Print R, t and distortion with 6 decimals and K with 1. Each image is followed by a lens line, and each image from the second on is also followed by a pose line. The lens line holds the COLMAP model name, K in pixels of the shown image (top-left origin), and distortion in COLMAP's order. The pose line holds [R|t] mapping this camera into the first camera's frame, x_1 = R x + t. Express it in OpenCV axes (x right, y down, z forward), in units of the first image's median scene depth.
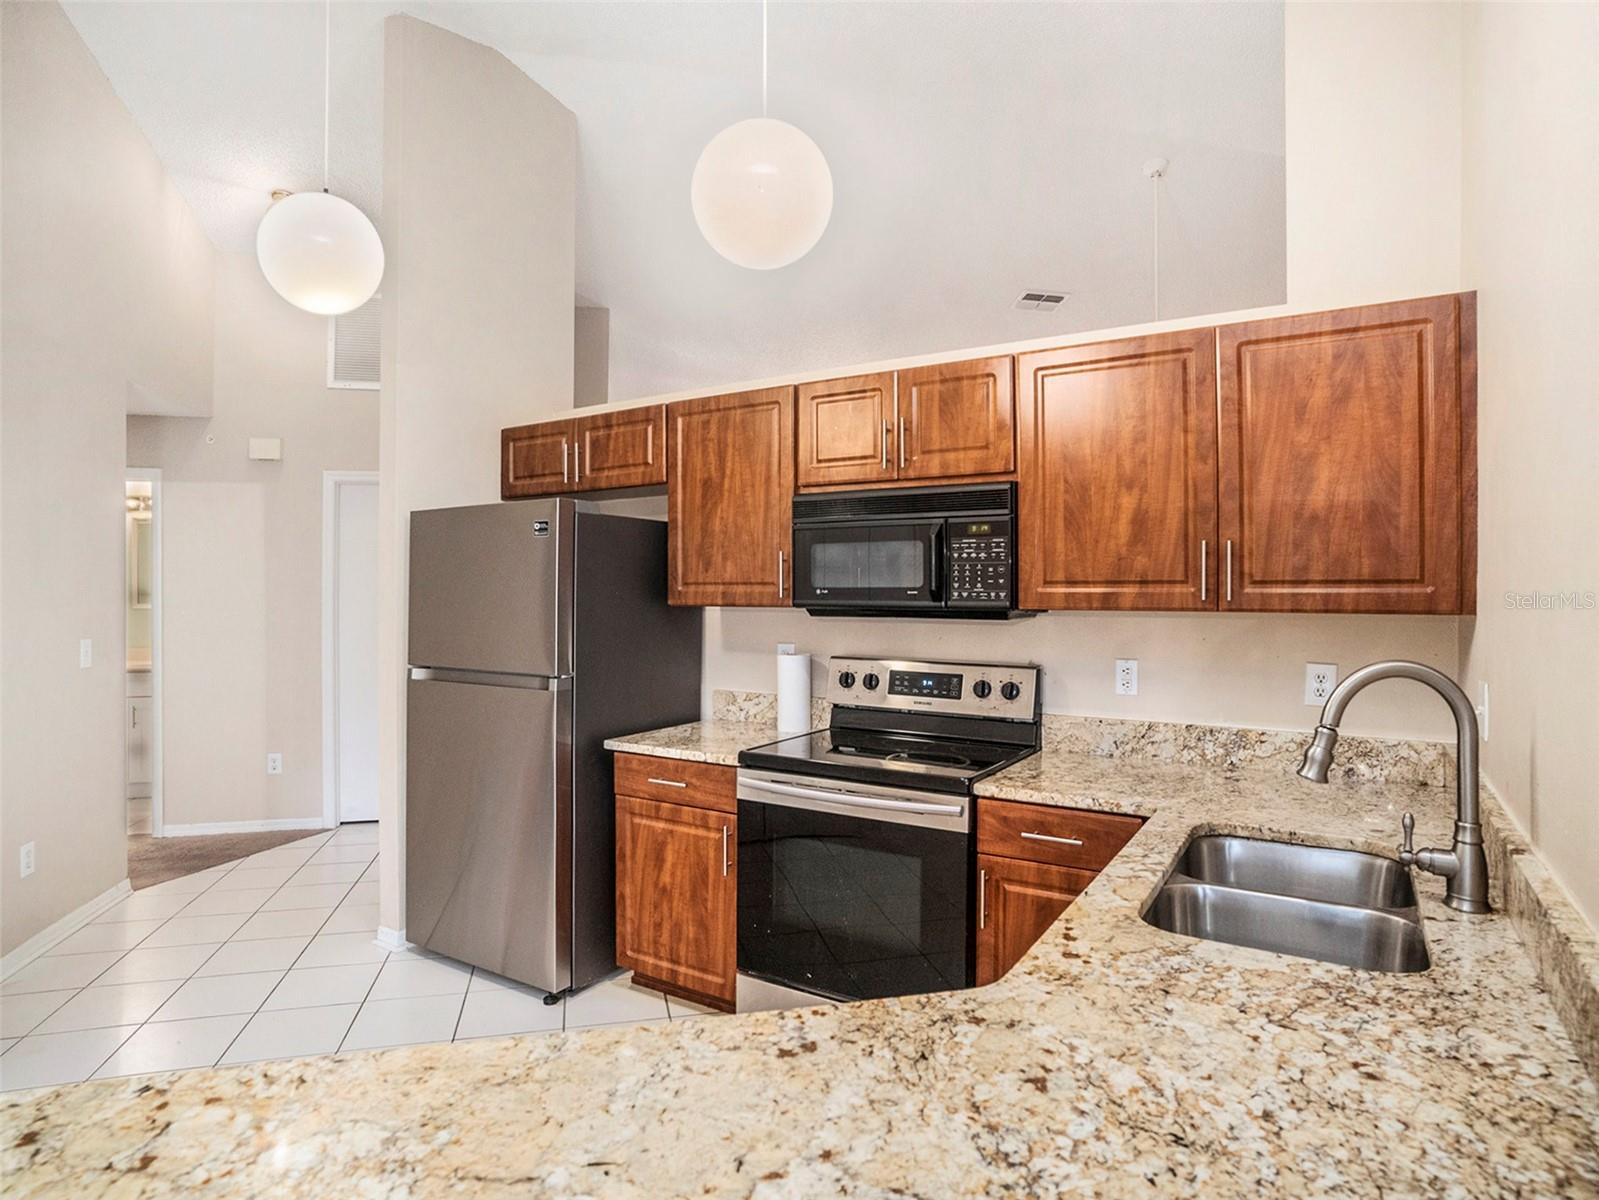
lens RADIAL K [[905.8, 0, 799.4], [0, 905.8, 582.1], [0, 0, 1]] dist [-0.059856, 0.029185]
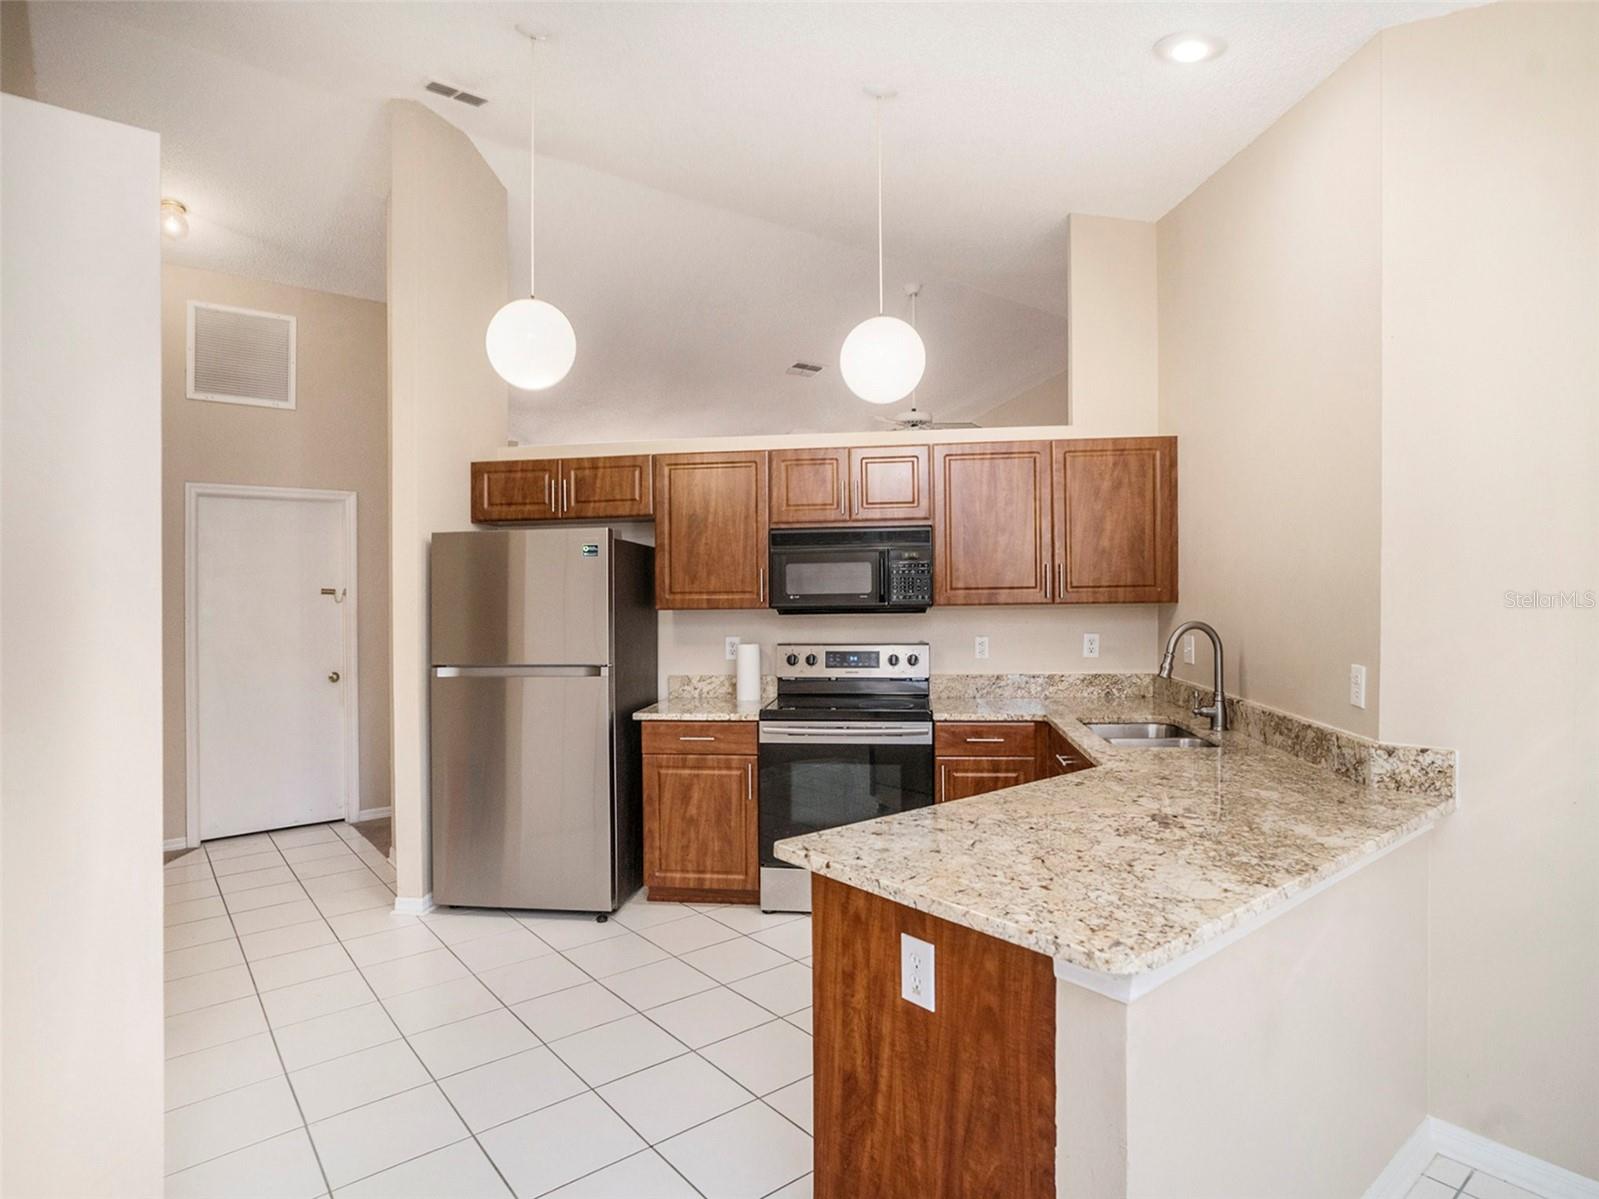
lens RADIAL K [[905.8, 0, 799.4], [0, 905.8, 581.6], [0, 0, 1]] dist [-0.059856, 0.029185]
pose [[0.903062, -0.005393, 0.429476, -0.582645], [0.011086, 0.999881, -0.010755, 0.001969], [-0.429367, 0.014474, 0.903014, -0.294940]]
